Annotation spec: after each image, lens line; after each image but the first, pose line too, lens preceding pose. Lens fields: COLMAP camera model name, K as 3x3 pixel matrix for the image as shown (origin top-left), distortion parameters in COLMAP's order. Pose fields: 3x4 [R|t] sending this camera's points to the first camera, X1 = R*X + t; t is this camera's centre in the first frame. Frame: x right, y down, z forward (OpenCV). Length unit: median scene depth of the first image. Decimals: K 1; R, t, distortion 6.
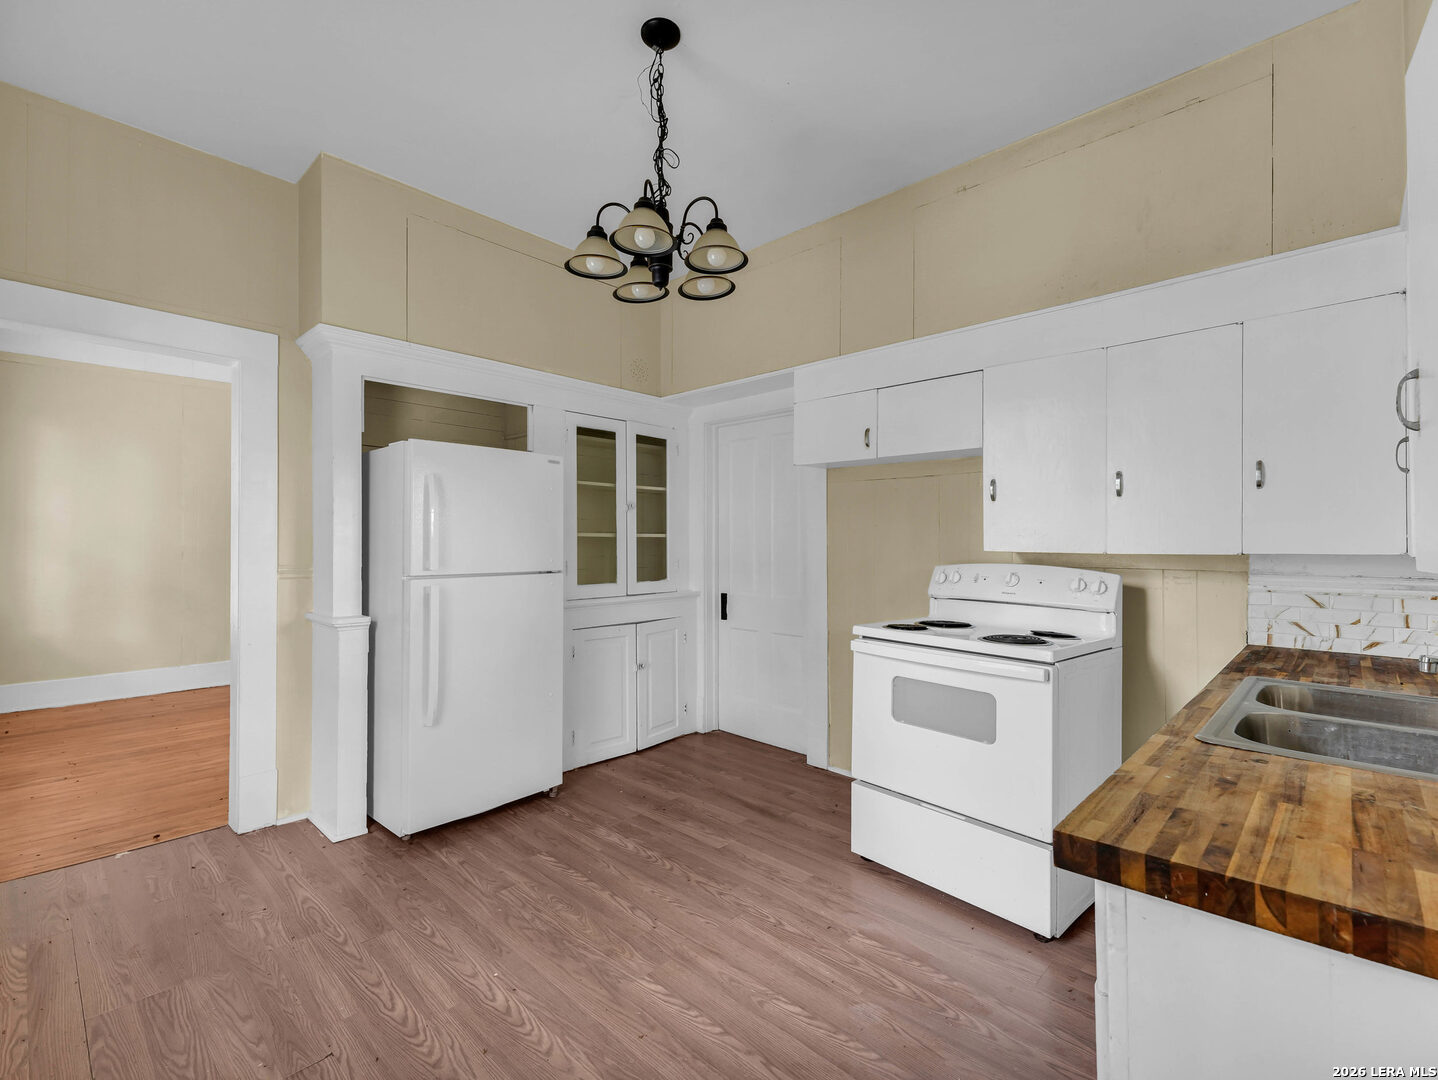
lens RADIAL K [[659.7, 0, 726.7], [0, 659.7, 541.8], [0, 0, 1]] dist [0.004595, 0.000073]
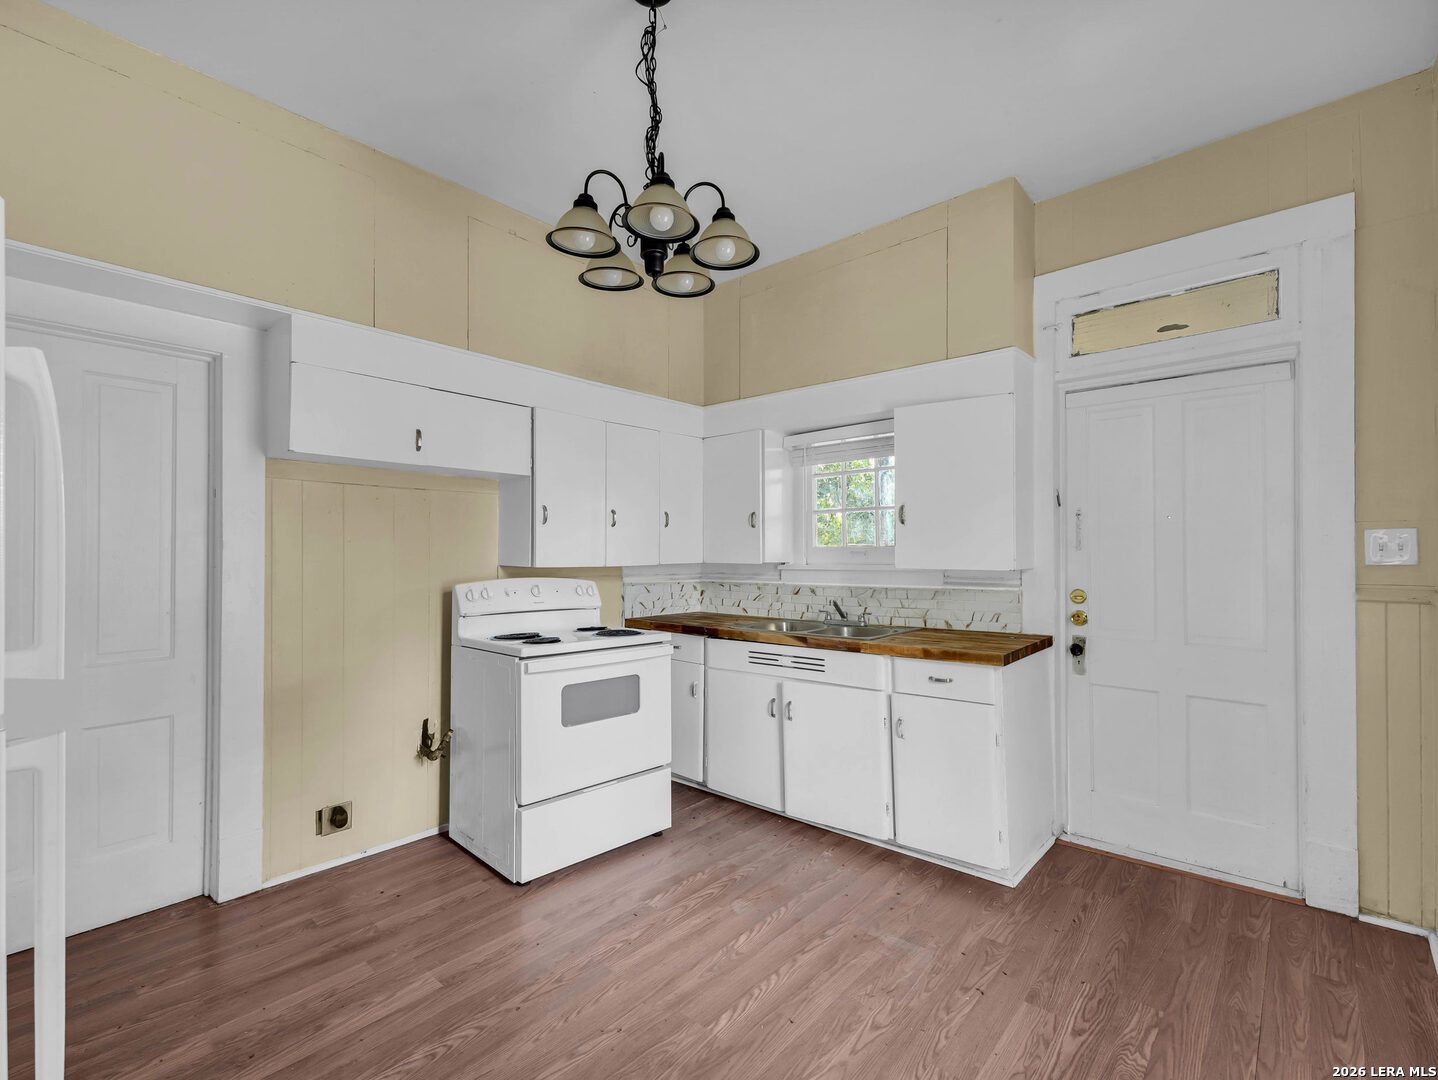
lens RADIAL K [[659.7, 0, 719.9], [0, 659.7, 543.5], [0, 0, 1]] dist [0.004595, 0.000073]
pose [[-0.039731, 0.019478, 0.999021, -0.874579], [0.009973, 0.999768, -0.019096, -0.001432], [-0.999161, 0.009204, -0.039916, 0.836273]]
